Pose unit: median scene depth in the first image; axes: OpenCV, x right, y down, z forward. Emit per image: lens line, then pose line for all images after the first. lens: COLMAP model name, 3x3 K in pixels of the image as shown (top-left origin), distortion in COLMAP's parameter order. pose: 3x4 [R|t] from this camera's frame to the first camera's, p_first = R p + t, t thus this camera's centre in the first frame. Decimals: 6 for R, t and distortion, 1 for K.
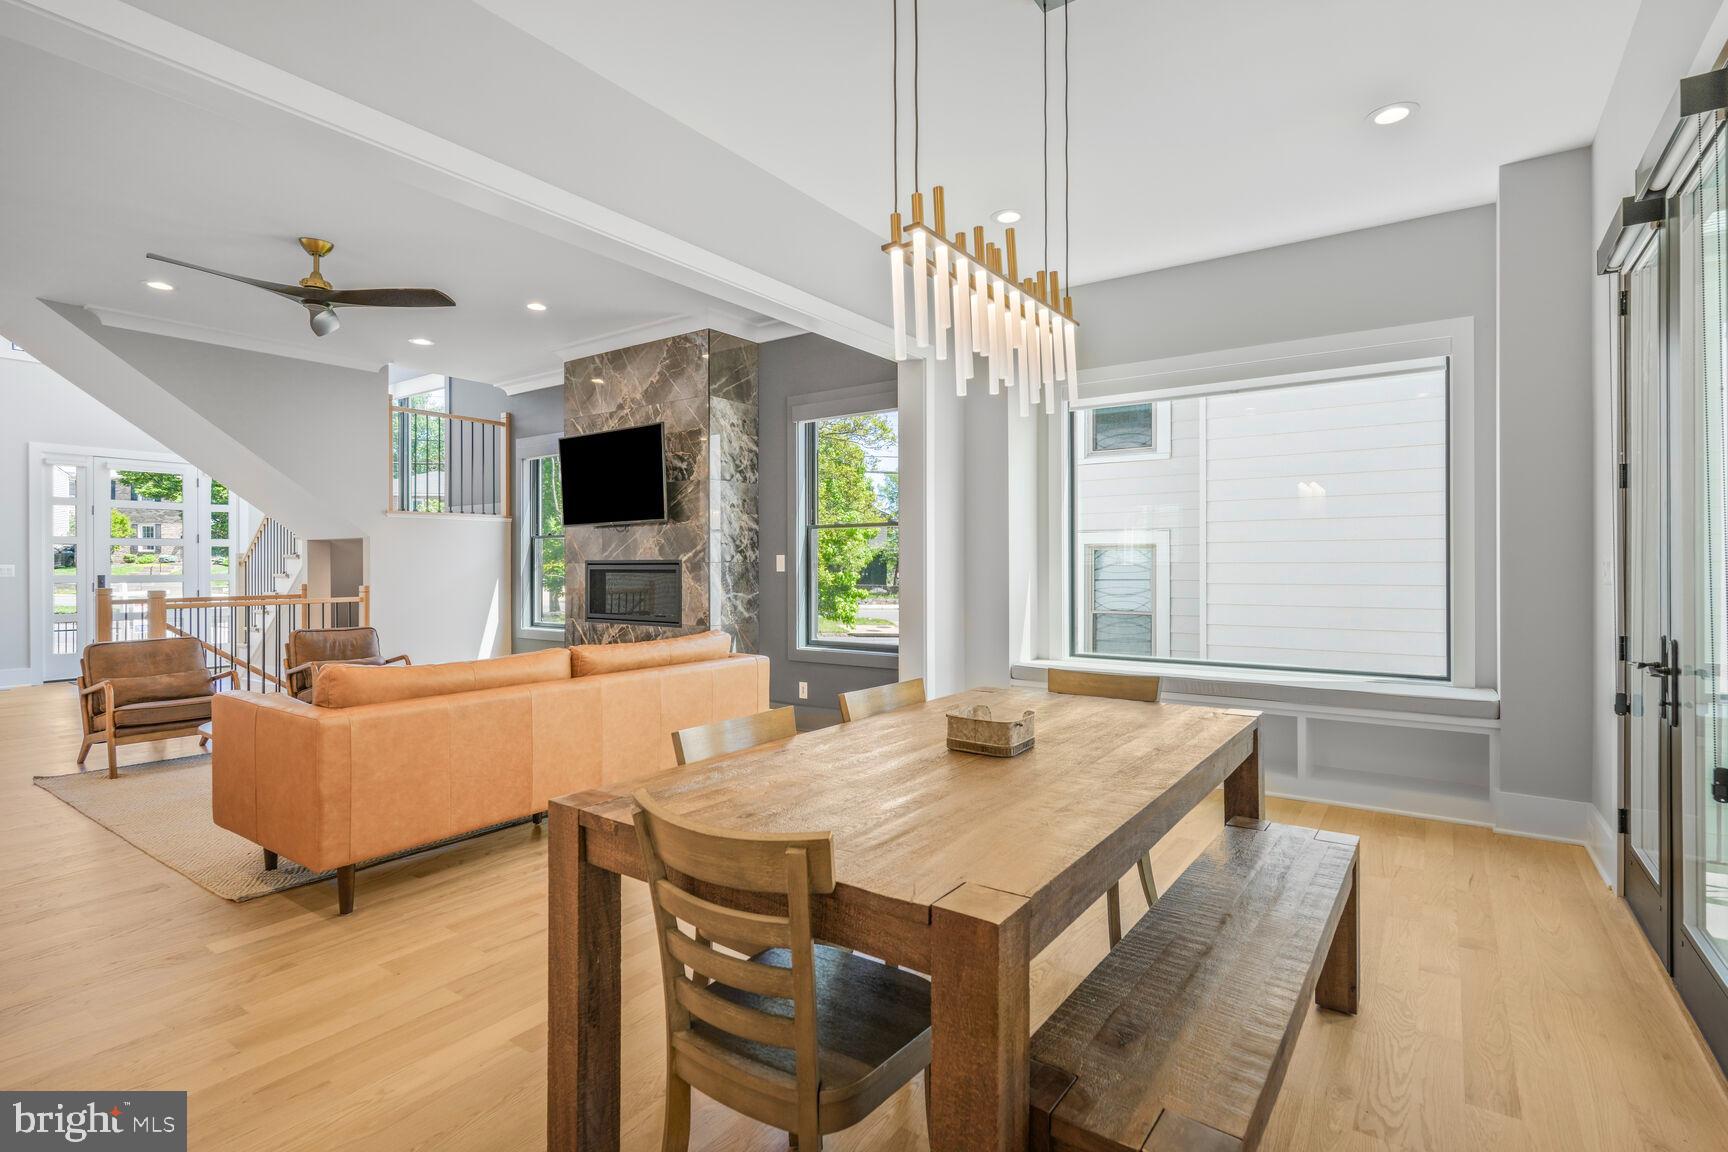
lens RADIAL K [[809.5, 0, 877.2], [0, 809.5, 563.3], [0, 0, 1]] dist [-0.004146, 0.001840]
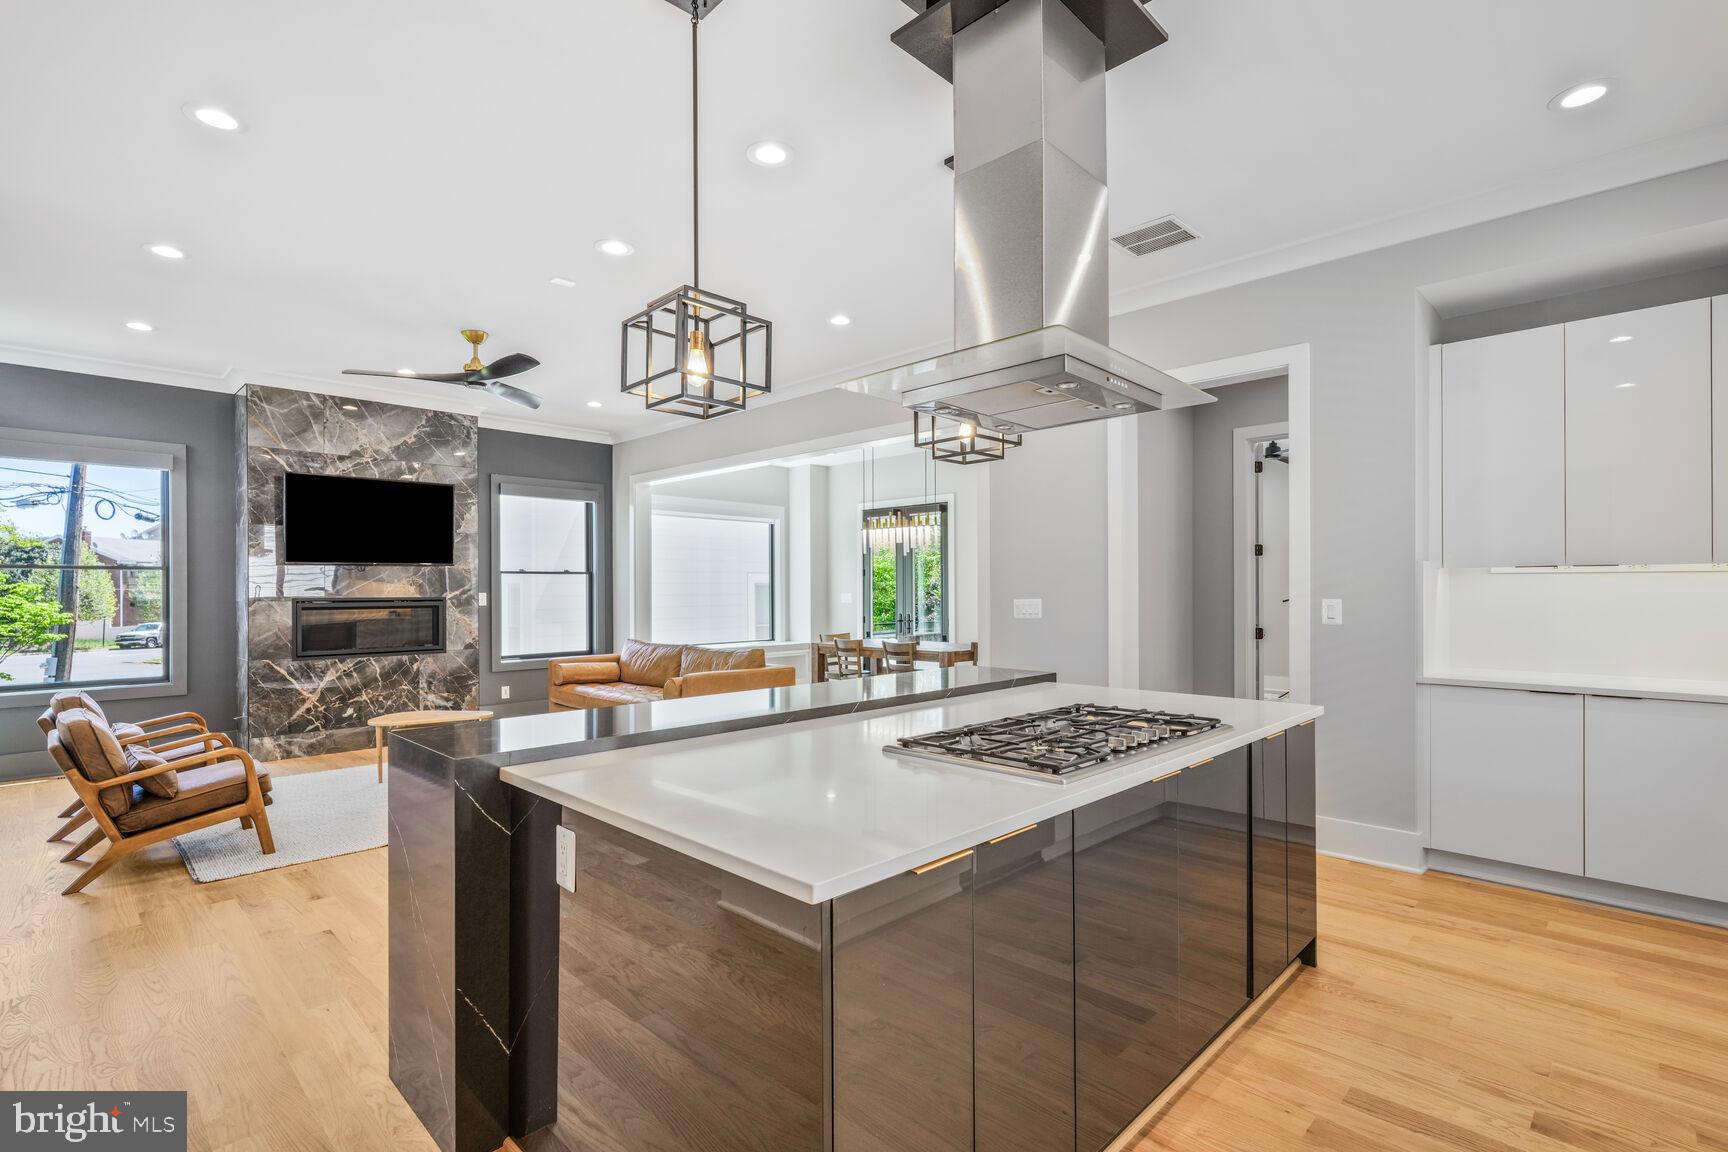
lens RADIAL K [[809.5, 0, 854.6], [0, 809.5, 592.7], [0, 0, 1]] dist [-0.004146, 0.001840]
pose [[0.178016, -0.001205, 0.984027, -1.246418], [0.003456, 0.999994, 0.000599, -0.008904], [-0.984022, 0.003294, 0.178019, 0.168505]]
